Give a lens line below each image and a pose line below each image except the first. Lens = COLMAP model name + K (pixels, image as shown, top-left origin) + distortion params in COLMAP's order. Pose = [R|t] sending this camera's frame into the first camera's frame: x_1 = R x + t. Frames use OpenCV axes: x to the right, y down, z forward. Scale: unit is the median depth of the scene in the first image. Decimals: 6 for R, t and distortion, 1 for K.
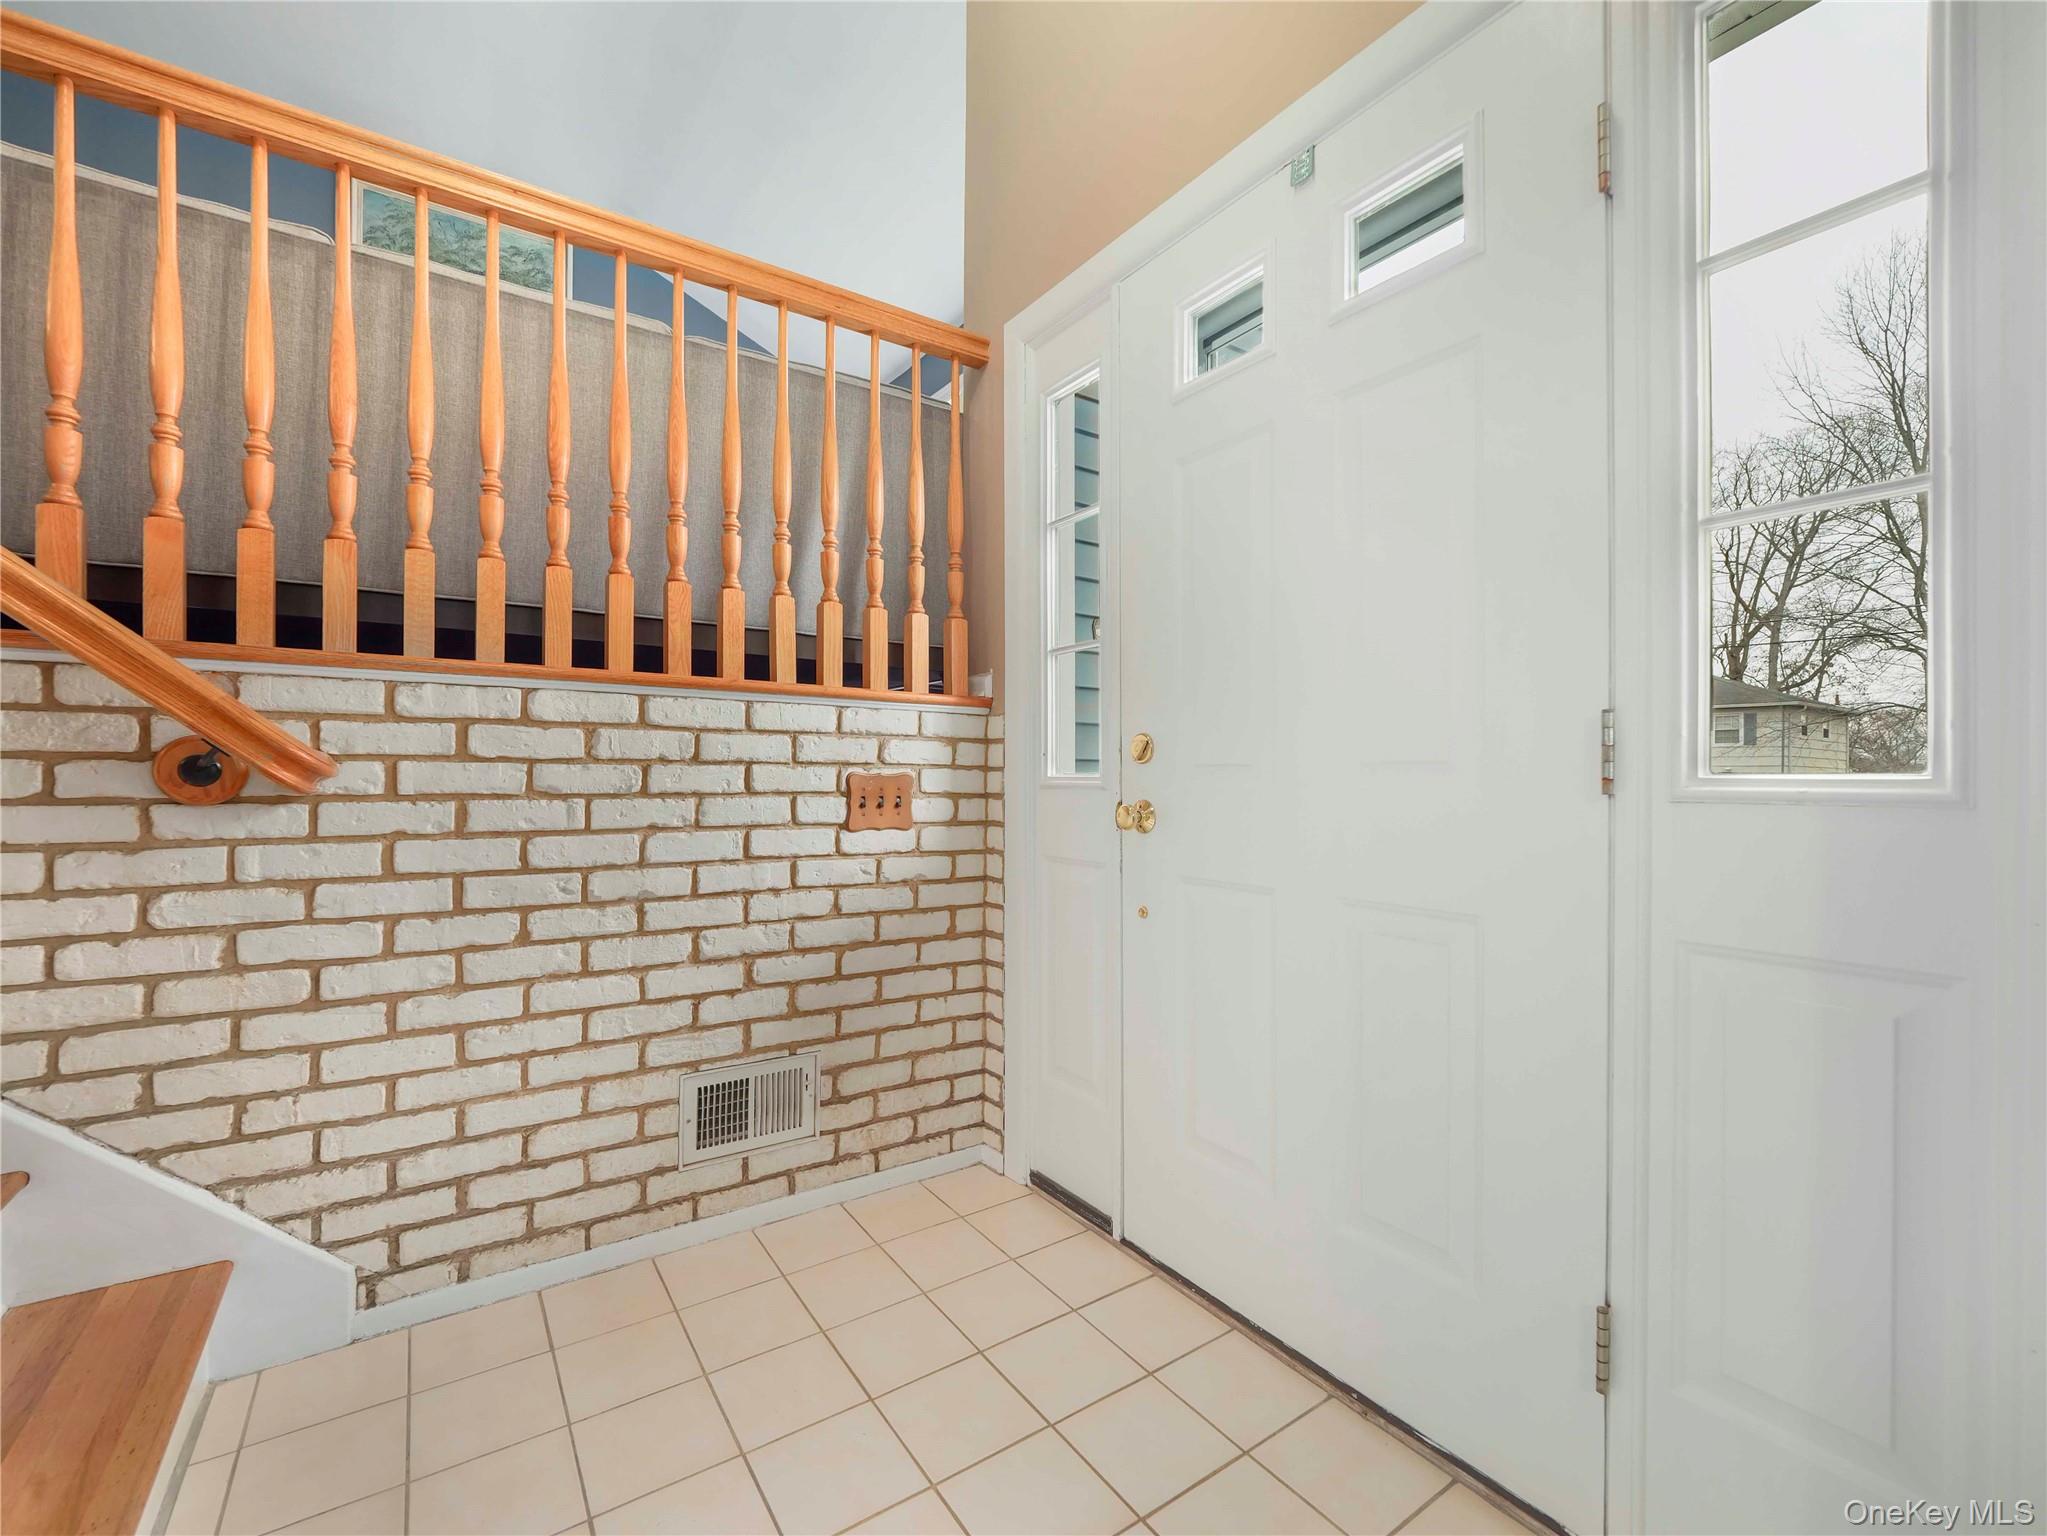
lens RADIAL K [[868.3, 0, 1020.0], [0, 868.3, 772.8], [0, 0, 1]] dist [-0.005212, -0.000645]
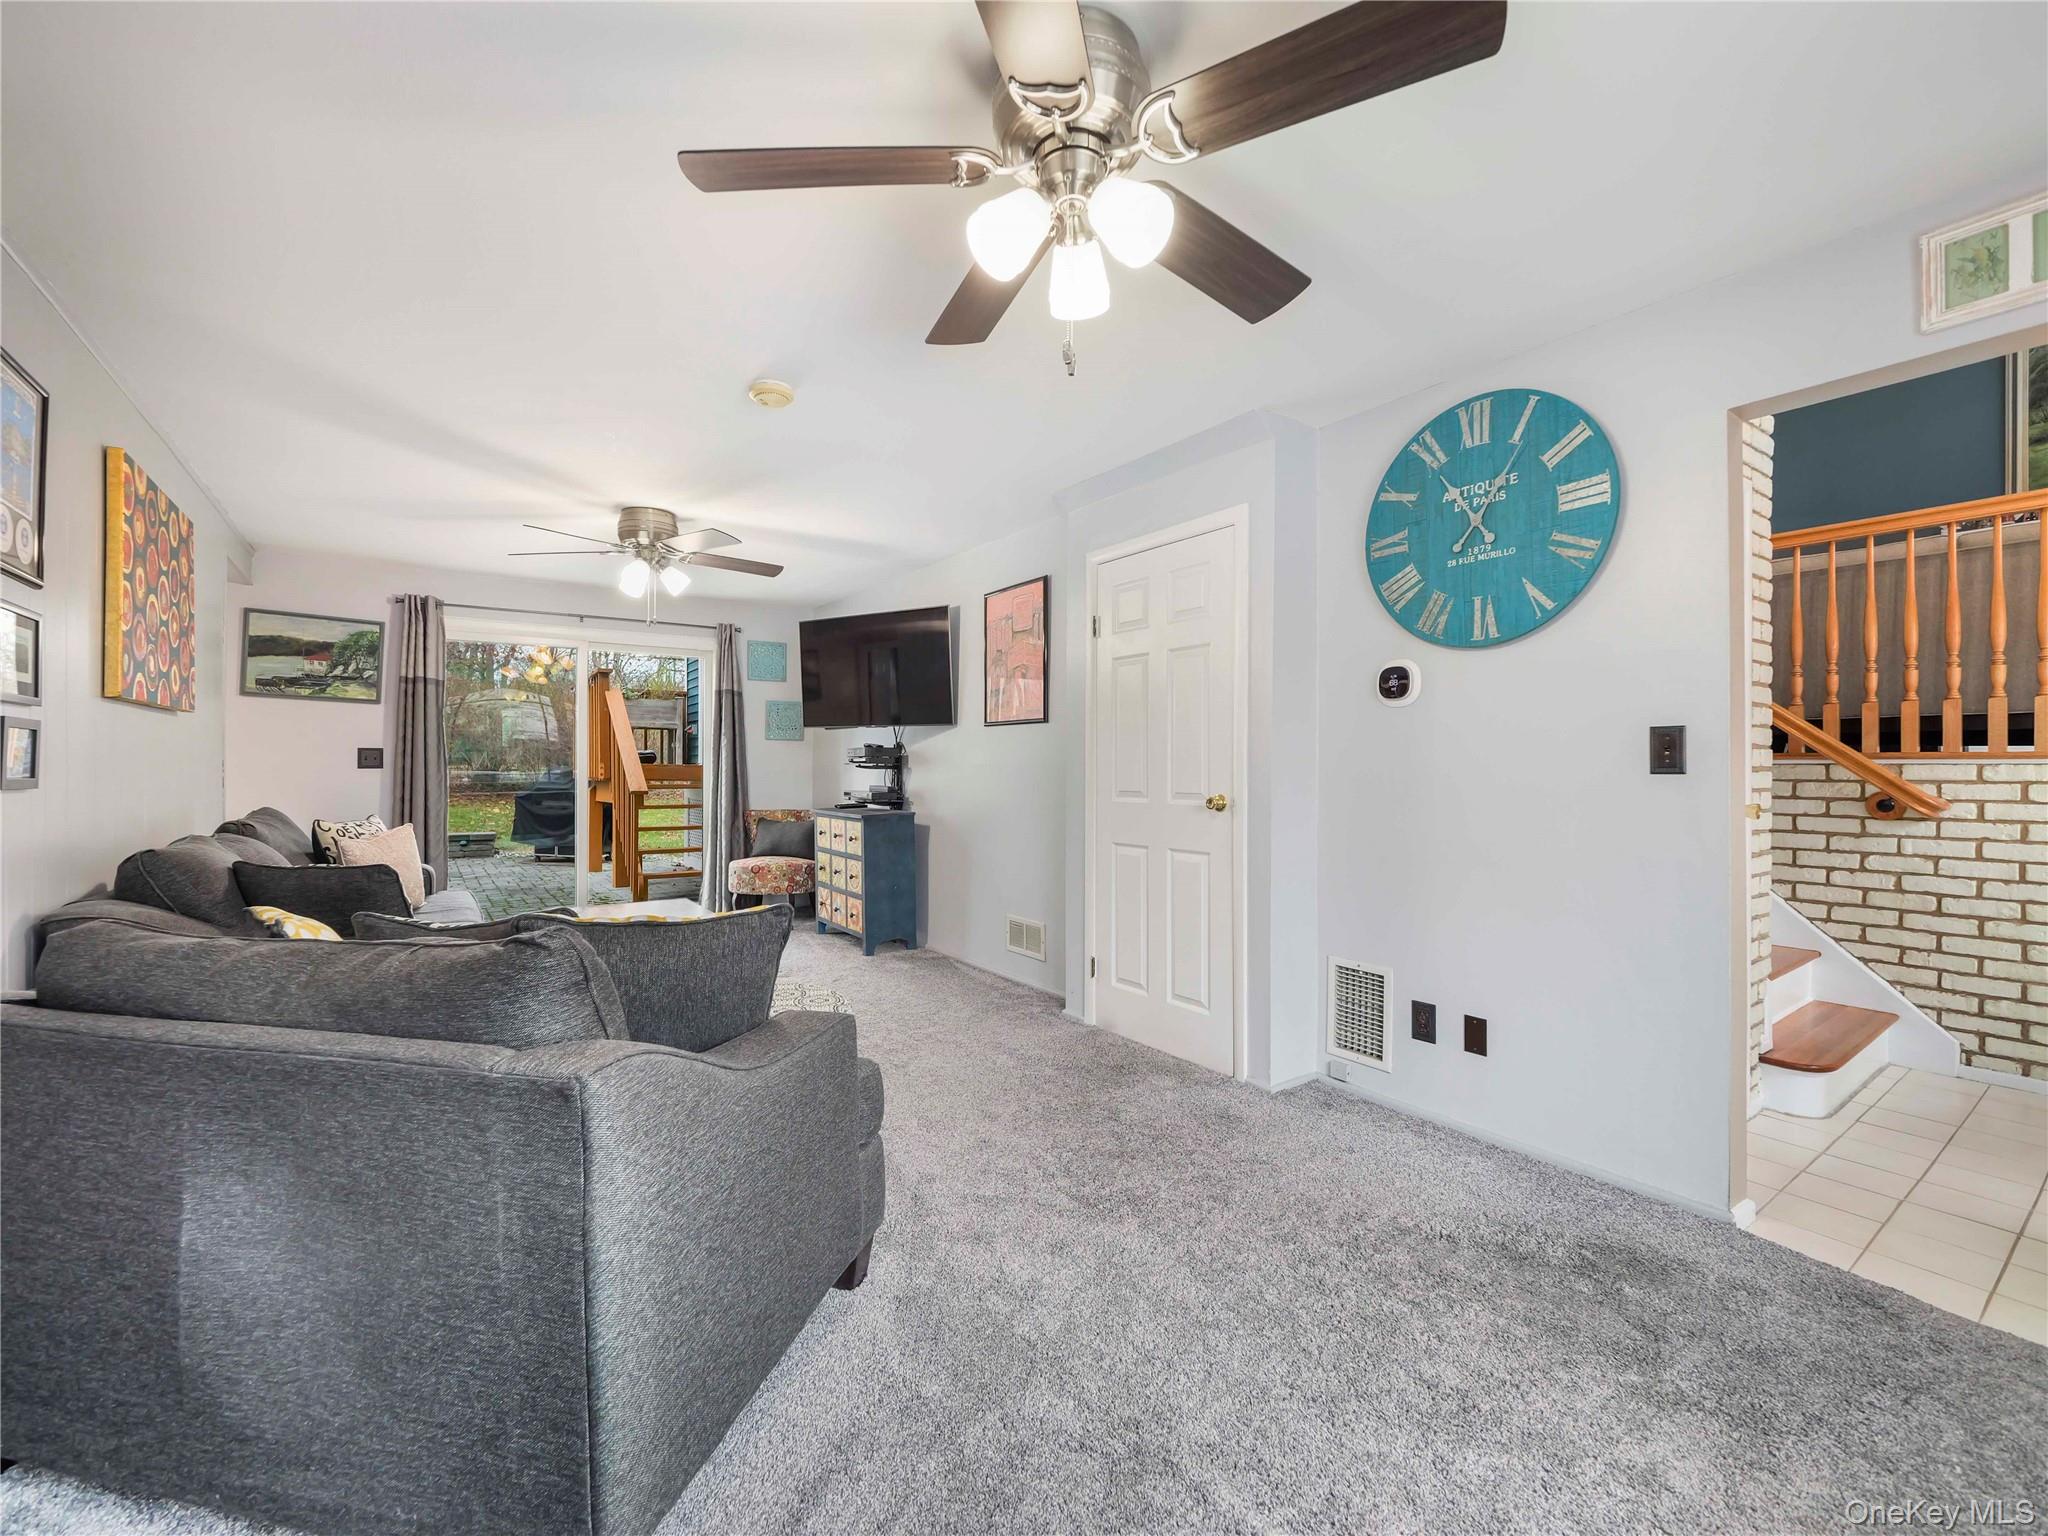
lens RADIAL K [[868.7, 0, 1020.5], [0, 868.7, 772.8], [0, 0, 1]] dist [-0.005212, -0.000645]
pose [[0.012191, 0.000230, -0.999926, 1.158164], [0.001258, 0.999999, 0.000246, -0.079458], [0.999925, -0.001261, 0.012191, -1.167543]]
